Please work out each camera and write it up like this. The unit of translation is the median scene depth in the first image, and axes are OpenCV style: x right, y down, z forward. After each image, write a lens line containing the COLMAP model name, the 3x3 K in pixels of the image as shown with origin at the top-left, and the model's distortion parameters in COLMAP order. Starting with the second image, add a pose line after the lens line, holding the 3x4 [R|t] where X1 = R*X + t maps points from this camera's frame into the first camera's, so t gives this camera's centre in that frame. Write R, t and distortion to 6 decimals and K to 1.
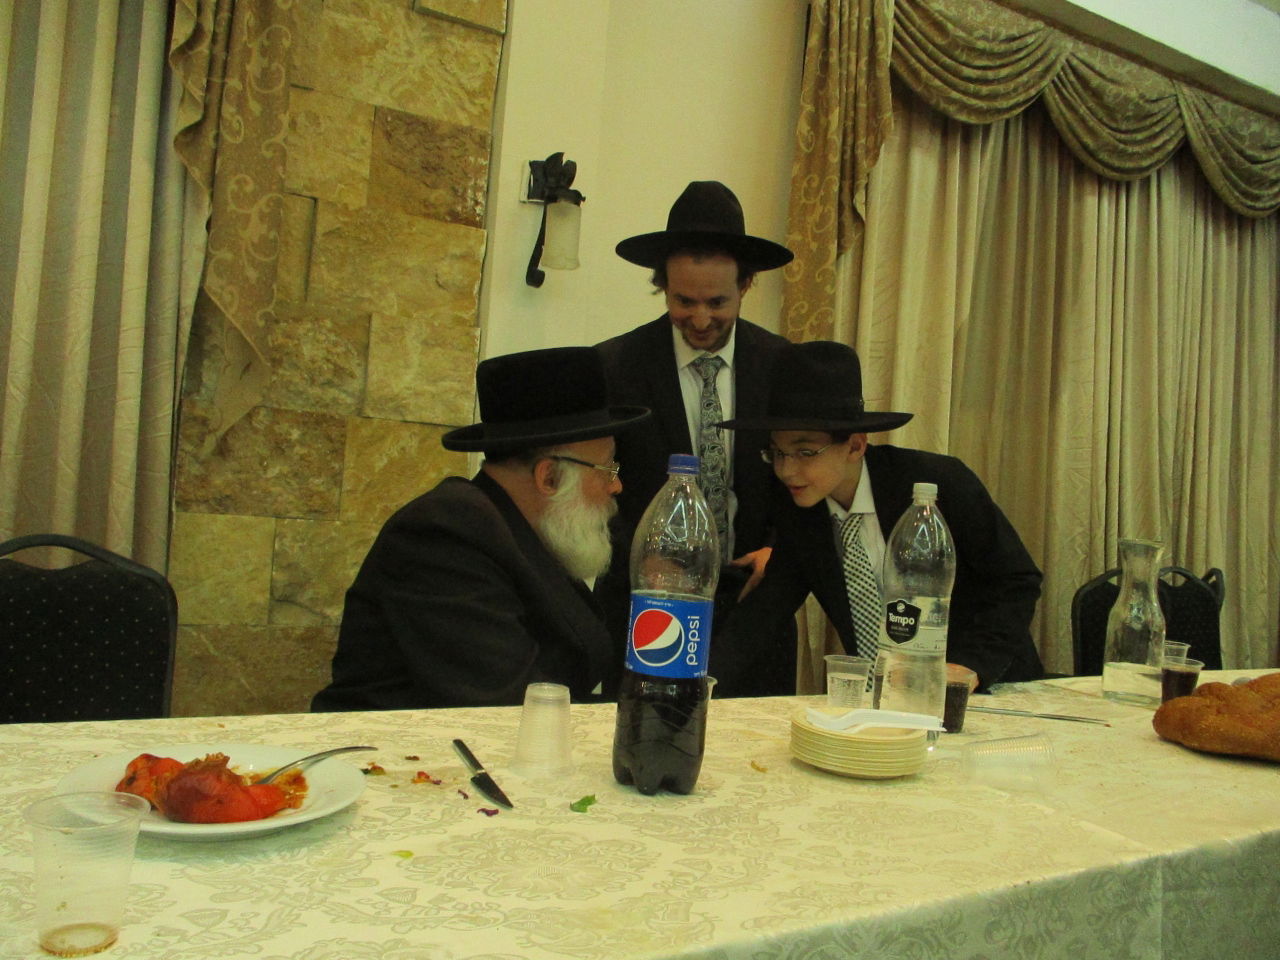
lens RADIAL K [[1099.8, 0, 633.8], [0, 1099.8, 479.3], [0, 0, 1]] dist [-0.037363, 0.009801]
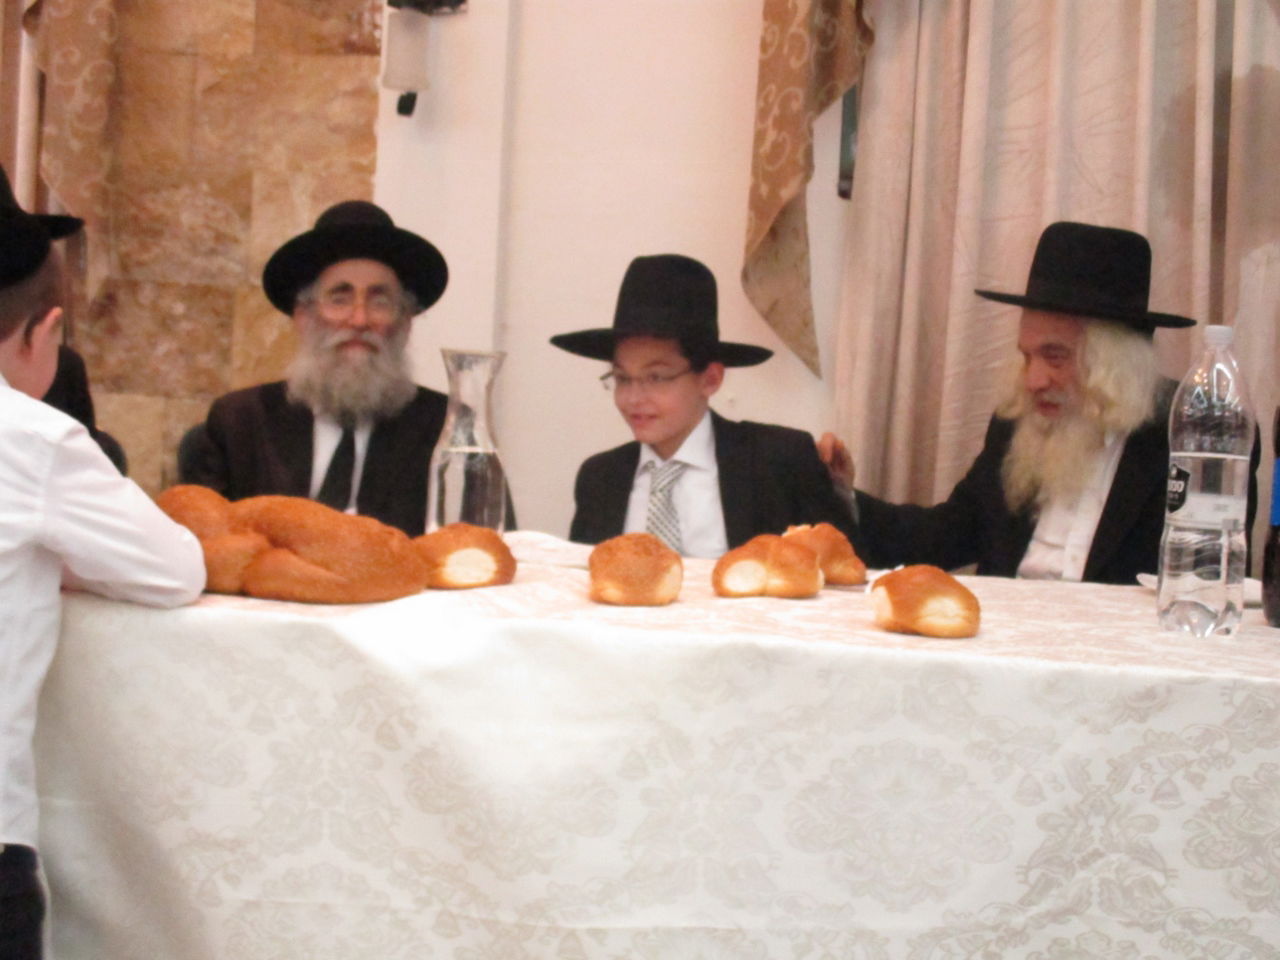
lens RADIAL K [[1769.1, 0, 642.0], [0, 1769.1, 488.4], [0, 0, 1]] dist [-0.055183, 0.000000]
pose [[0.776512, -0.002793, -0.630096, 0.924031], [0.009557, 0.999927, 0.007346, 0.102950], [0.630029, -0.011726, 0.776483, 0.071840]]
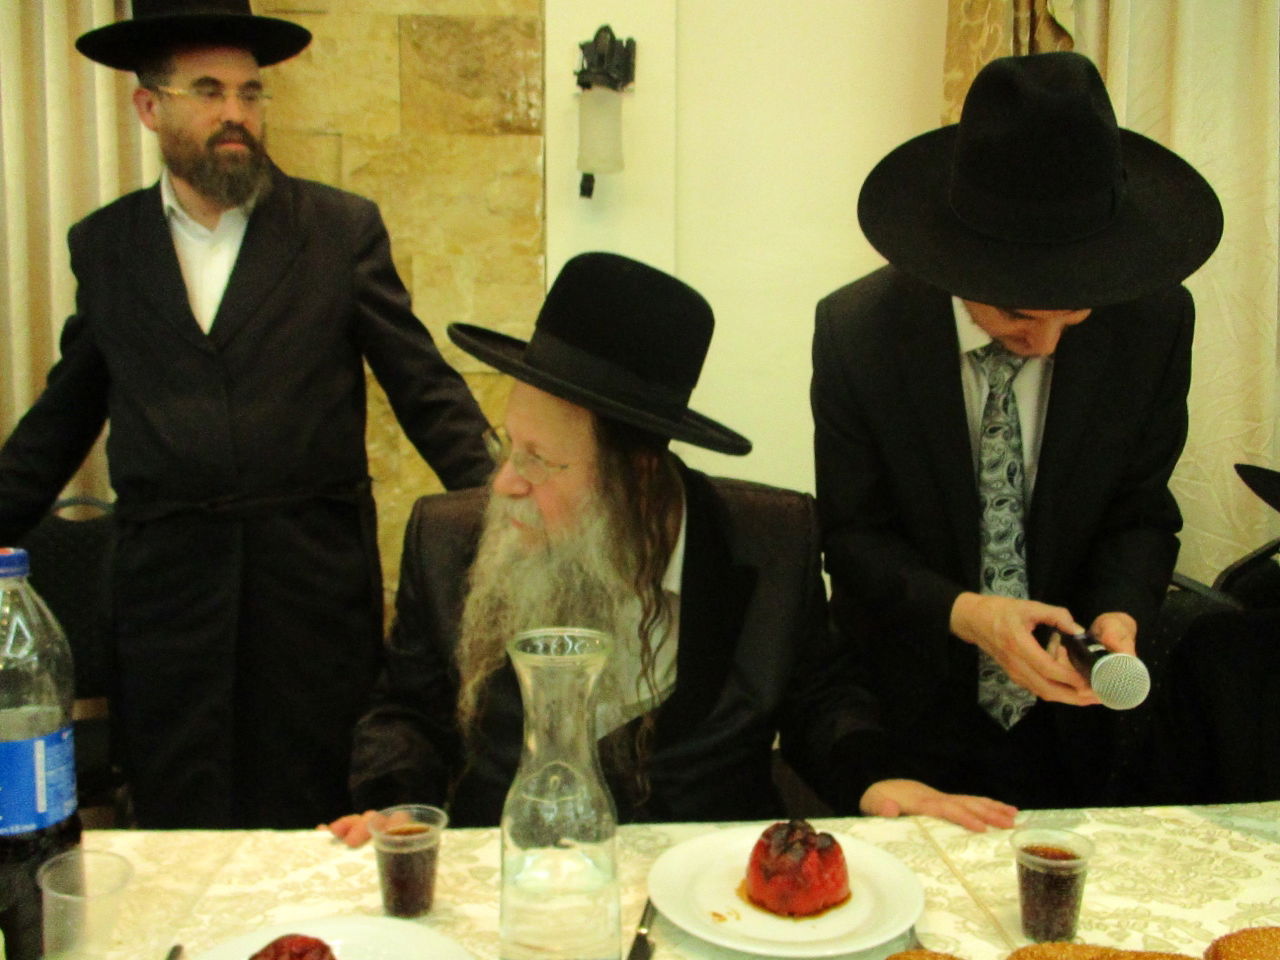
lens RADIAL K [[1128.0, 0, 638.7], [0, 1128.0, 501.3], [0, 0, 1]] dist [-0.045170, 0.004933]
pose [[0.899064, -0.023013, -0.437212, 0.319026], [0.066737, 0.994151, 0.084907, -0.018193], [0.432701, -0.105516, 0.895341, 0.244345]]
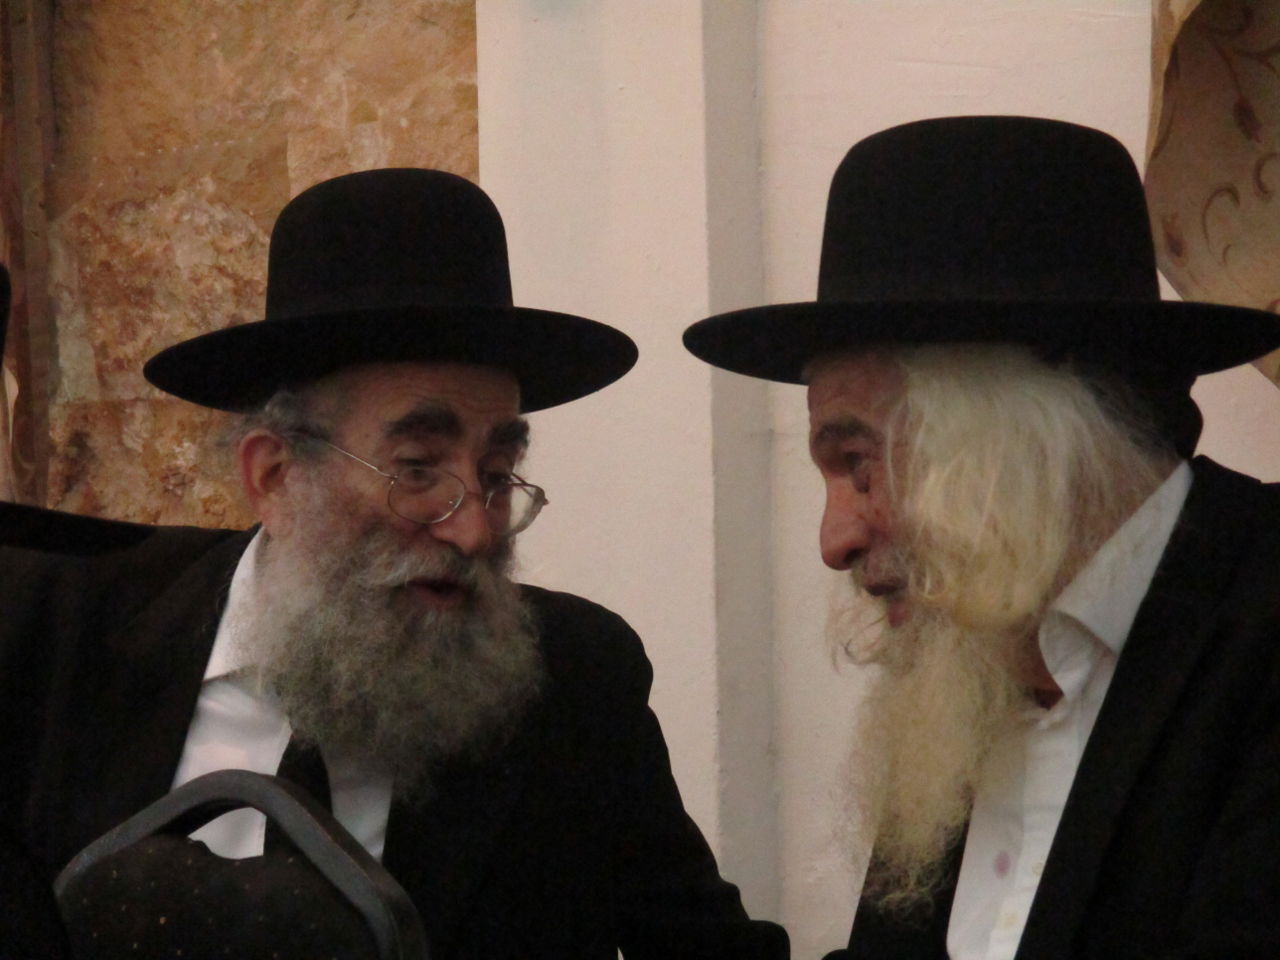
lens RADIAL K [[3387.4, 0, 634.7], [0, 3387.4, 476.3], [0, 0, 1]] dist [0.025898, 0.000000]
pose [[0.312605, -0.097144, -0.944903, 0.970872], [0.049894, 0.995063, -0.085794, 0.087584], [0.948572, -0.020325, 0.315909, 0.724171]]
